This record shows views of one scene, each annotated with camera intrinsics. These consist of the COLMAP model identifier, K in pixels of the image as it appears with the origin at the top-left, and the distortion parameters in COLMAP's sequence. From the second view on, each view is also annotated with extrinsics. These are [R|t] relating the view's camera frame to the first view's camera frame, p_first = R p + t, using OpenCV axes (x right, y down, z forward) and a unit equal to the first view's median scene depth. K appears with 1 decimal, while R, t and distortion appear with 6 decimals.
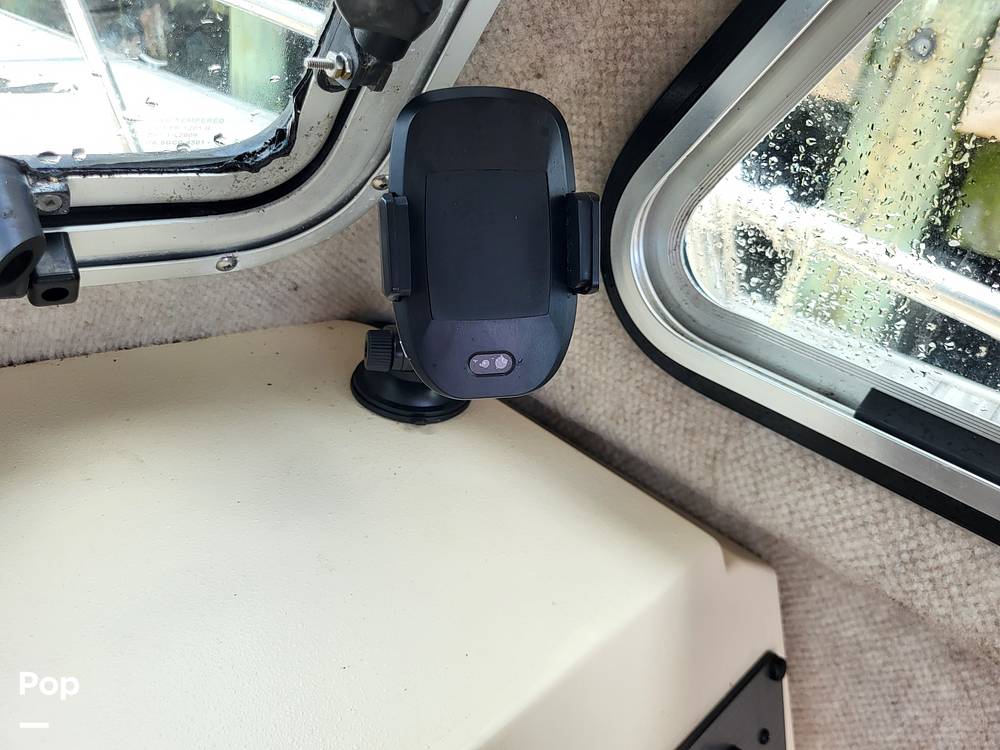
lens RADIAL K [[785.6, 0, 498.2], [0, 785.6, 367.8], [0, 0, 1]] dist [0.000434, -0.007686]
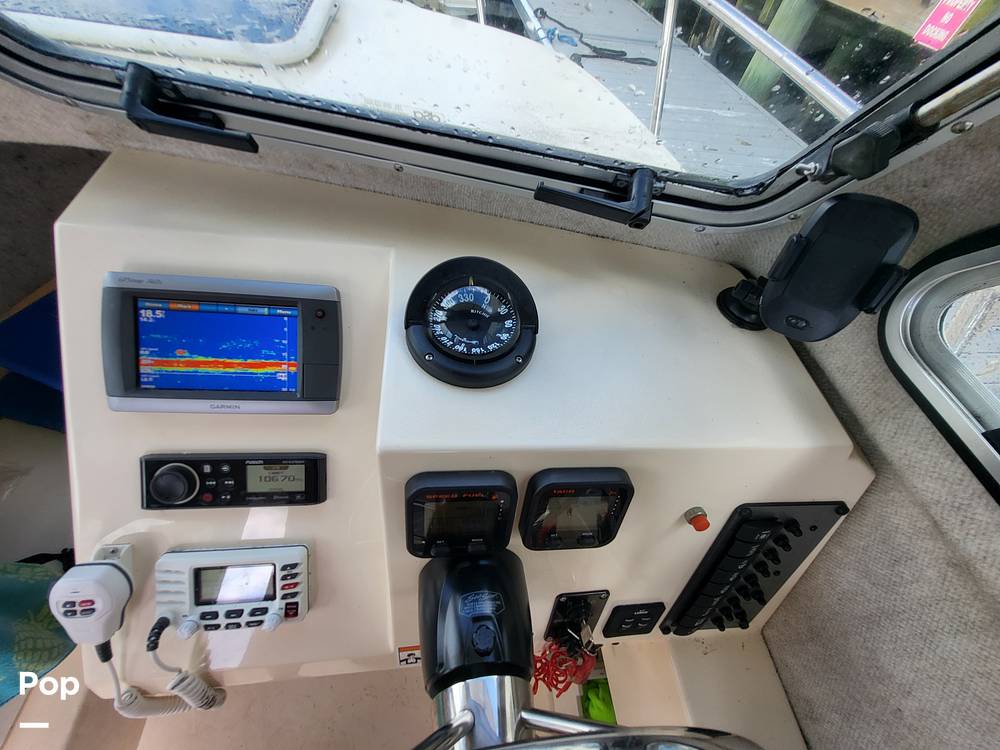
lens RADIAL K [[390.6, 0, 500.1], [0, 390.6, 377.2], [0, 0, 1]] dist [-0.001964, 0.000072]
pose [[0.746470, 0.510171, -0.427210, -0.077707], [-0.343667, 0.845343, 0.409009, -0.034208], [0.569803, -0.158495, 0.806352, -0.378526]]
